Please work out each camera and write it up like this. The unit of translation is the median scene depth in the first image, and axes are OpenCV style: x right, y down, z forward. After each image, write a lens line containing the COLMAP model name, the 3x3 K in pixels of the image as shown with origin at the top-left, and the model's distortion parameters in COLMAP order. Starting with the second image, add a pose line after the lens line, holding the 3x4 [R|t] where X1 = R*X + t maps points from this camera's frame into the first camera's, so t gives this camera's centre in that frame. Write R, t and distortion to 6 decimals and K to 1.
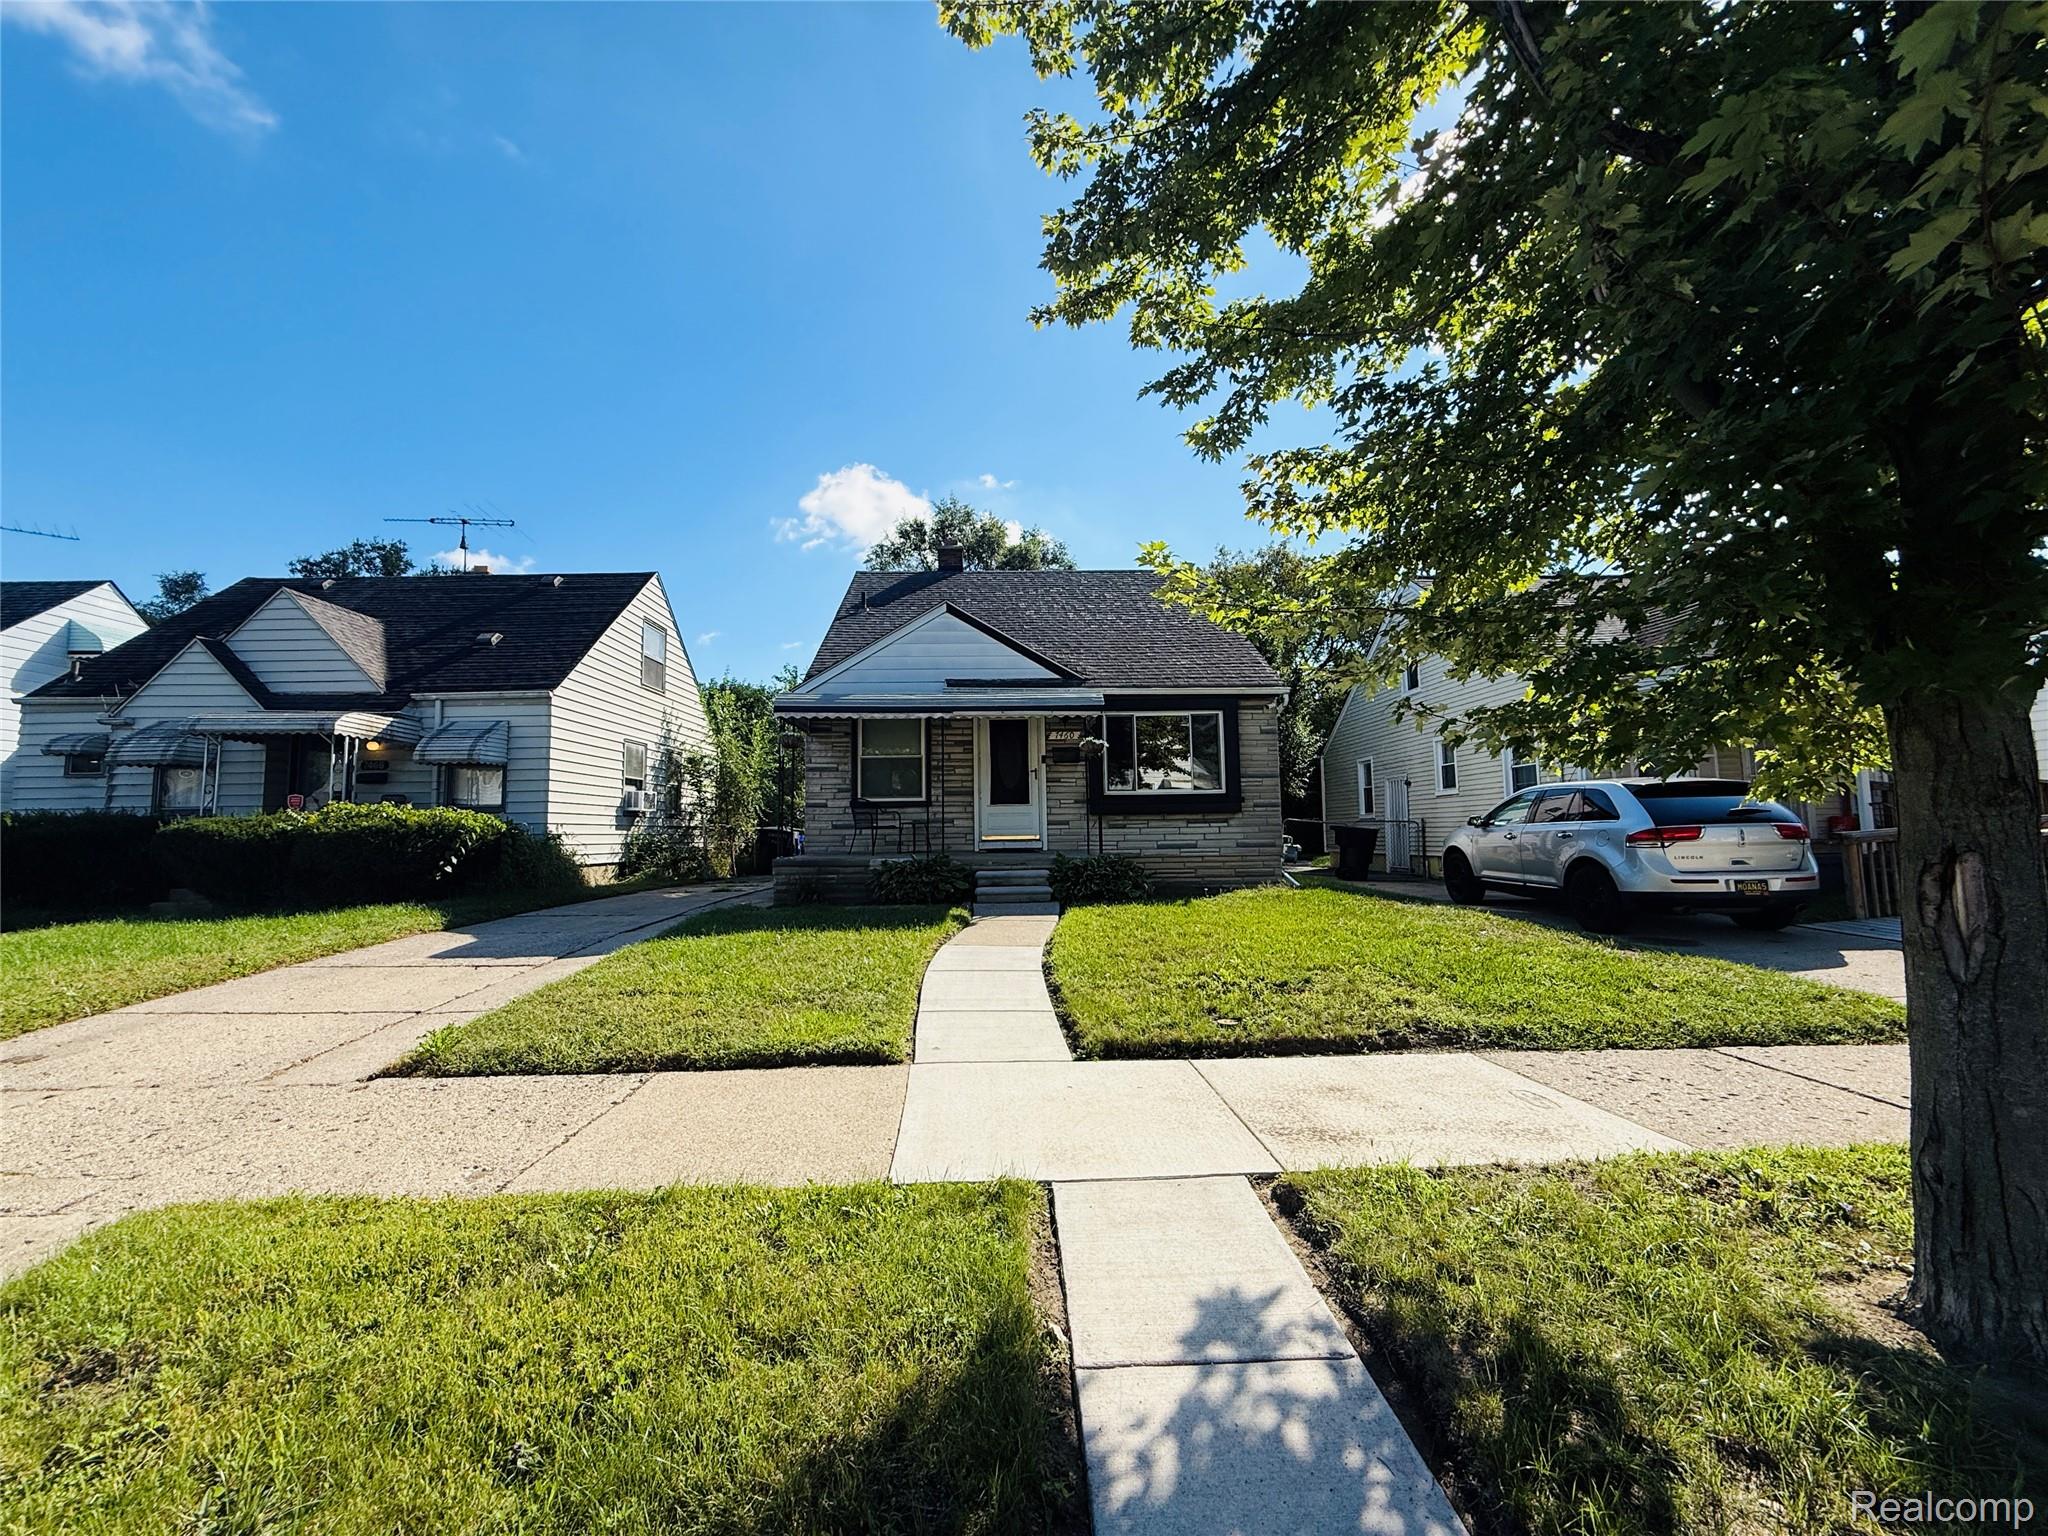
lens RADIAL K [[819.5, 0, 1015.1], [0, 819.5, 761.1], [0, 0, 1]] dist [0.003331, 0.000127]
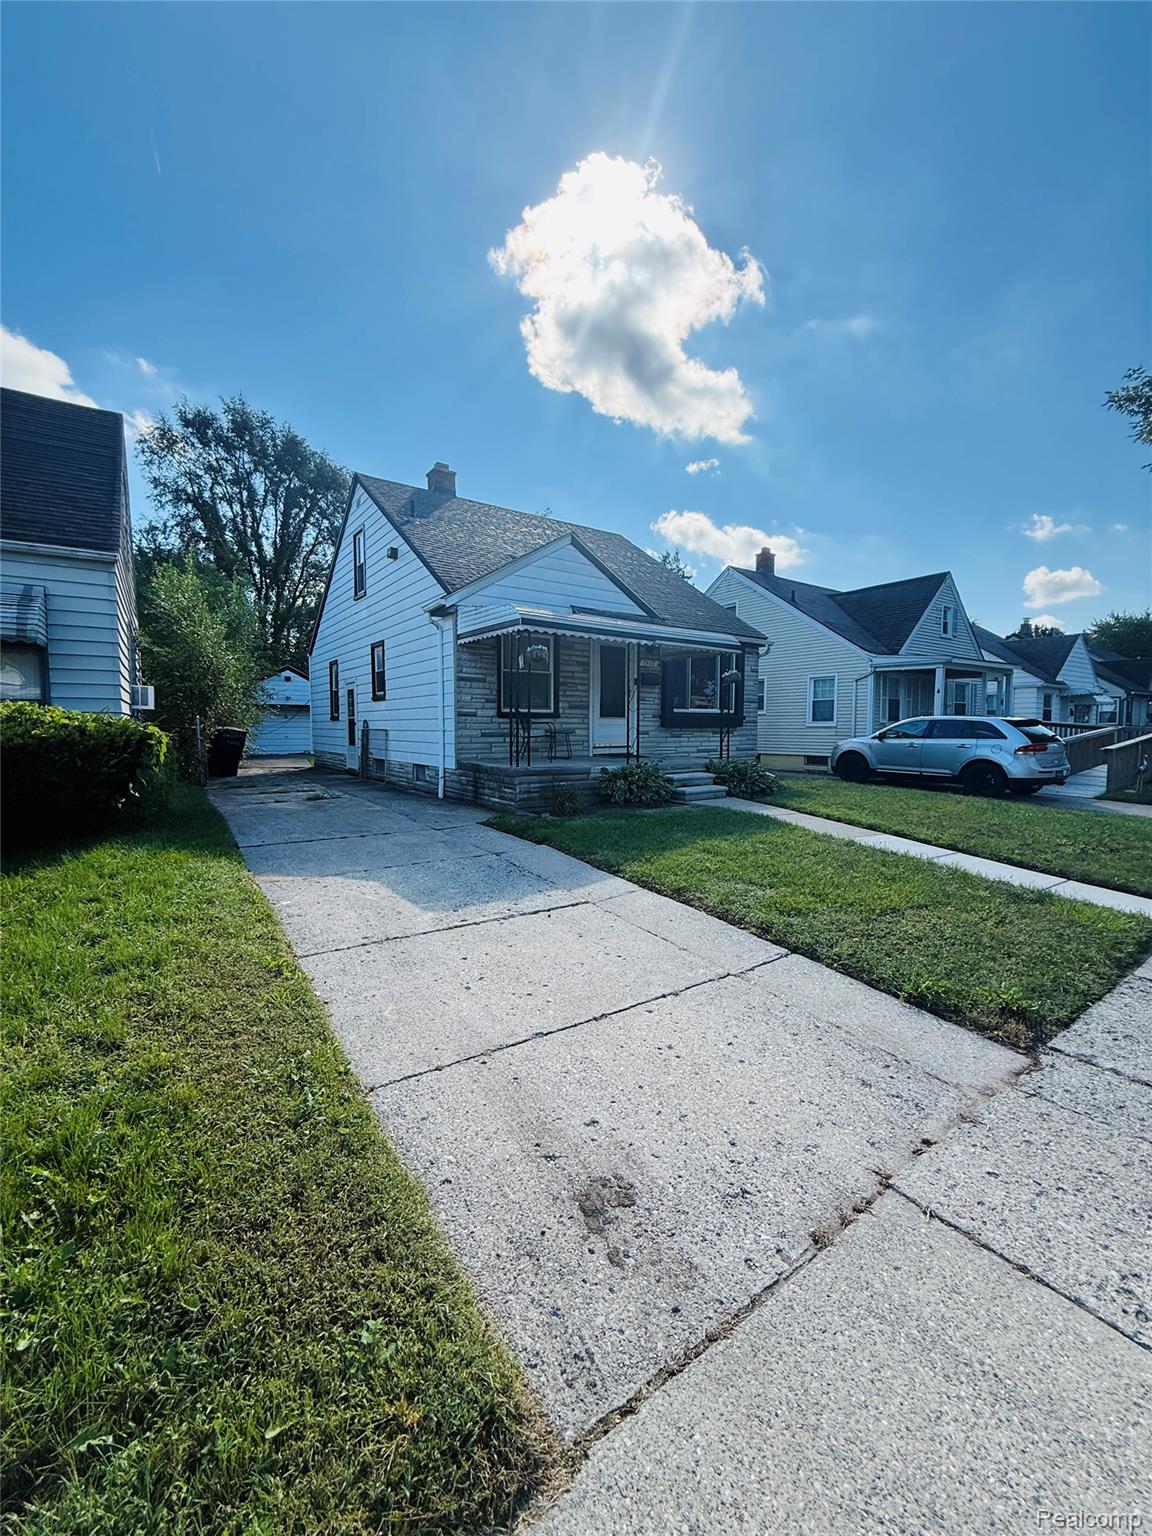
lens RADIAL K [[614.6, 0, 573.5], [0, 614.6, 768.3], [0, 0, 1]] dist [0.003331, 0.000127]
pose [[0.829464, -0.022590, 0.558103, -0.564906], [-0.063001, 0.989022, 0.133667, 0.009157], [-0.554995, -0.146033, 0.818935, 0.273209]]
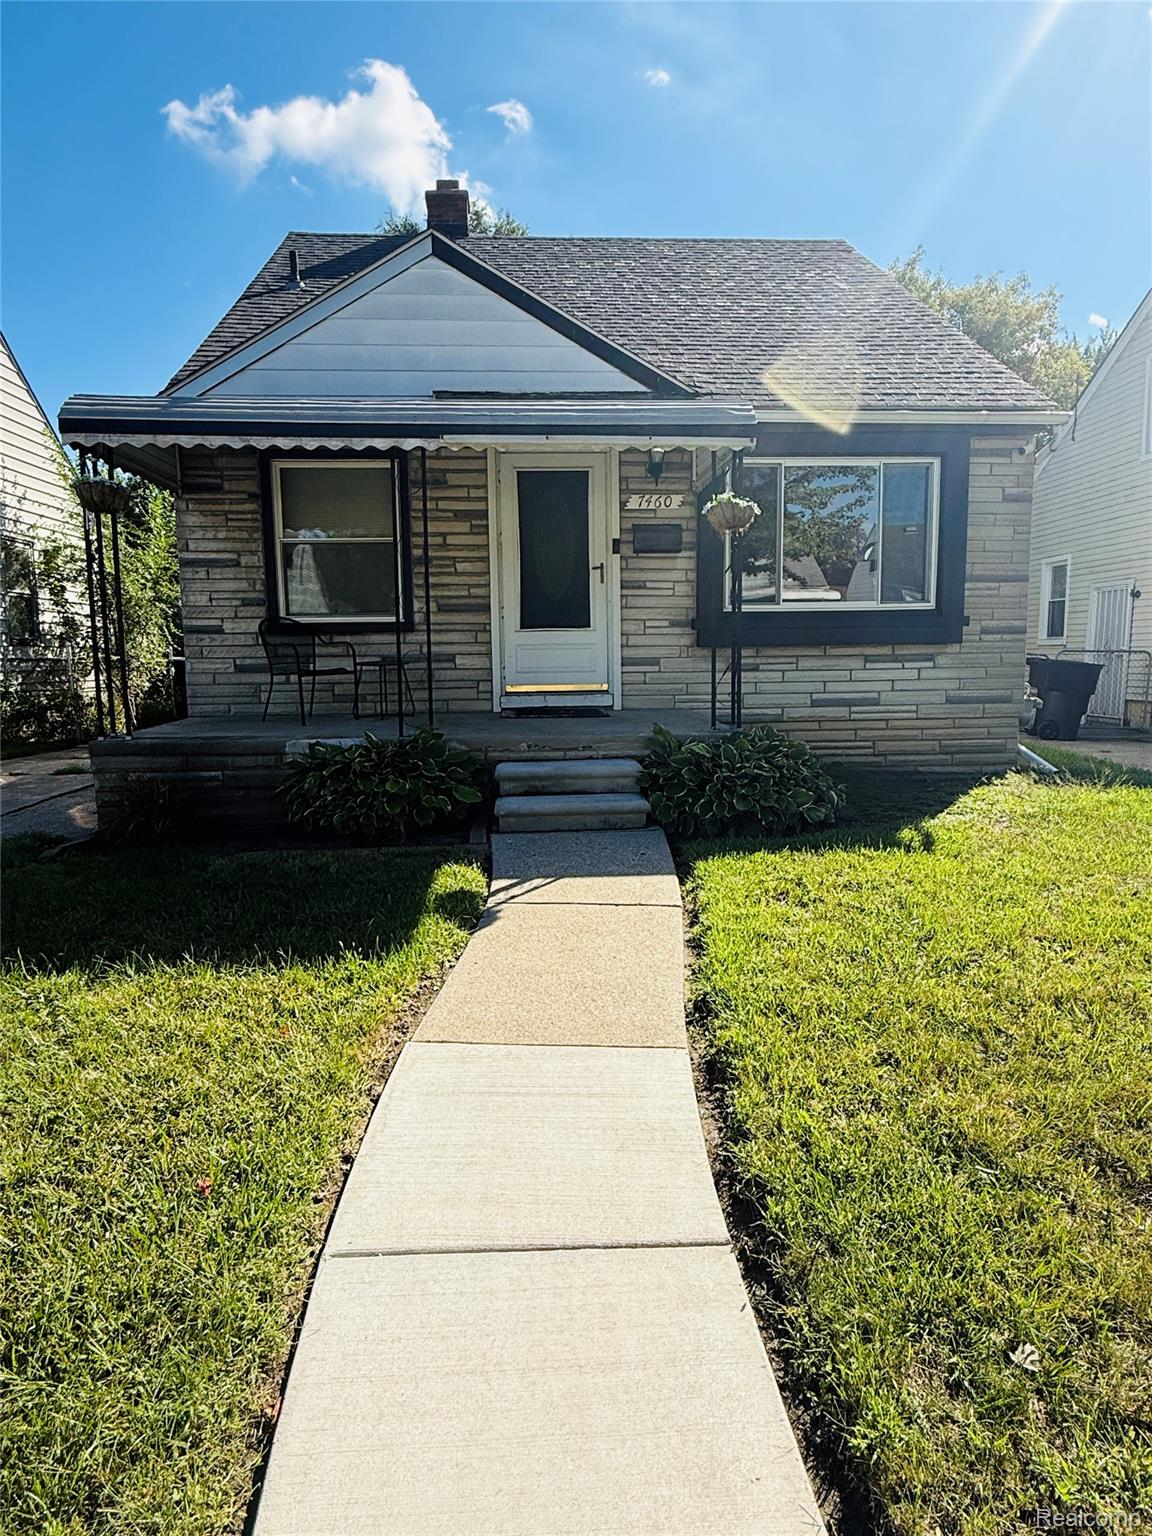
lens RADIAL K [[908.2, 0, 575.3], [0, 908.2, 763.2], [0, 0, 1]] dist [-0.000525, -0.000067]
pose [[0.999241, -0.004106, 0.038741, -0.016818], [-0.004043, 0.978134, 0.207938, 0.013787], [-0.038748, -0.207937, 0.977375, 0.373326]]
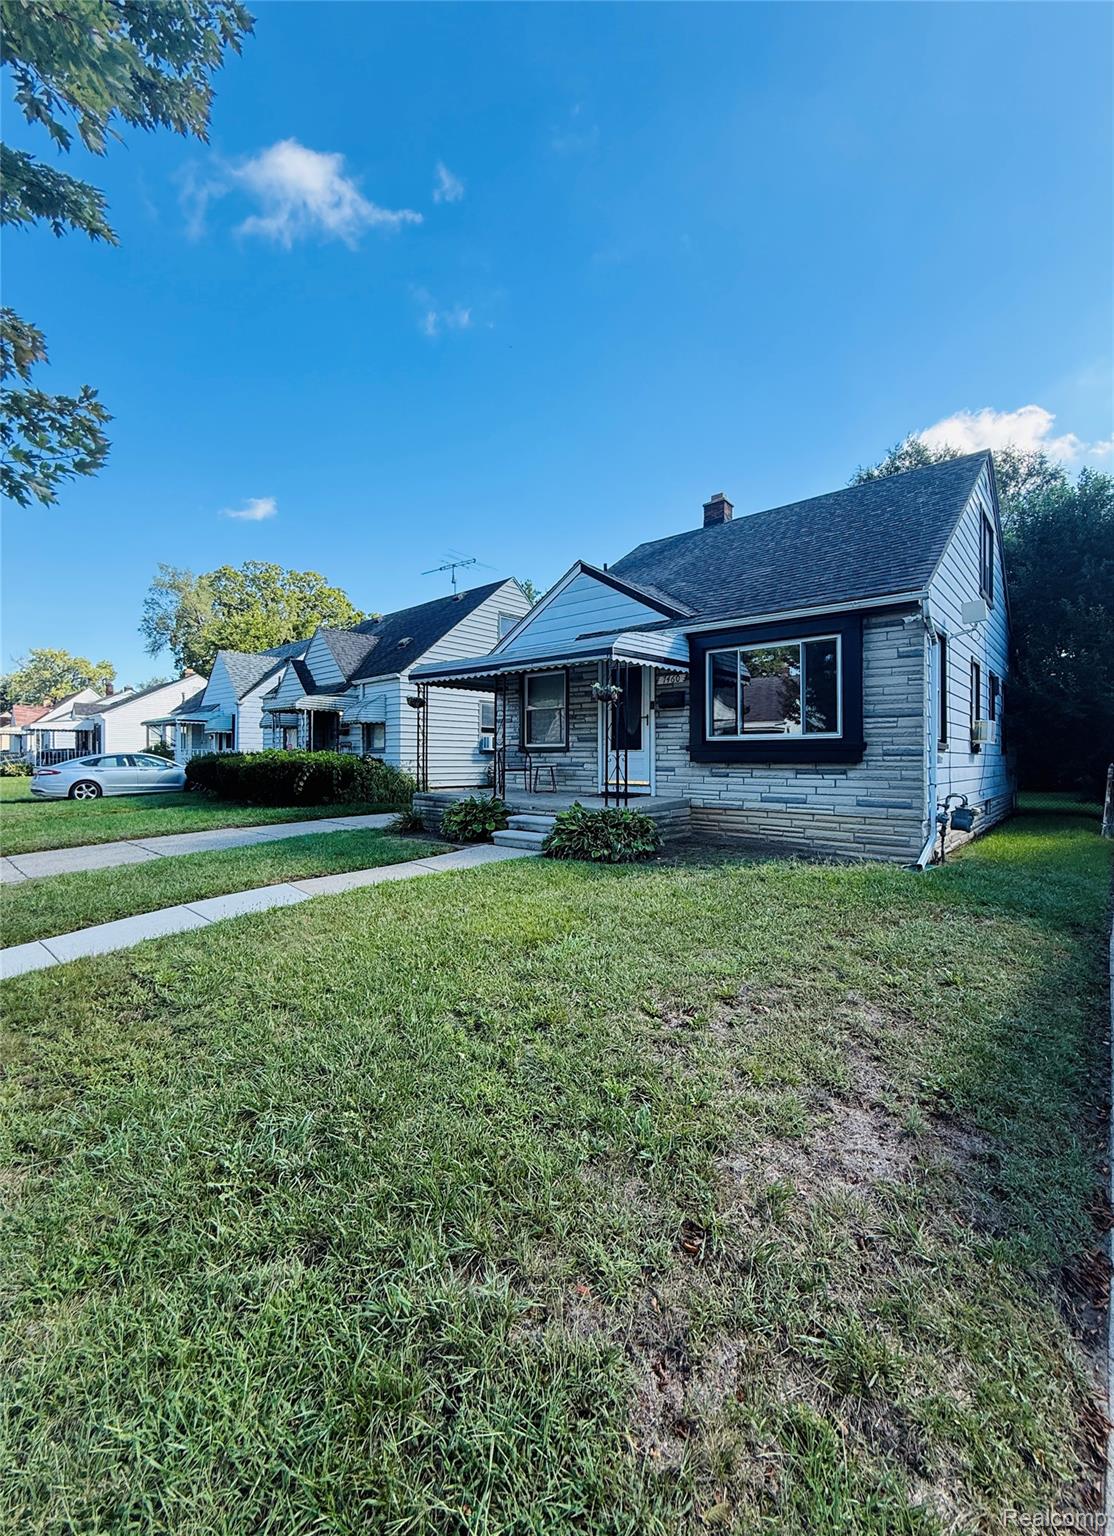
lens RADIAL K [[619.4, 0, 570.0], [0, 619.4, 756.8], [0, 0, 1]] dist [0.002015, 0.000016]
pose [[0.736511, 0.013688, -0.676287, 0.470669], [0.045641, 0.996511, 0.069875, 0.003310], [0.674884, -0.082330, 0.733317, 0.377191]]
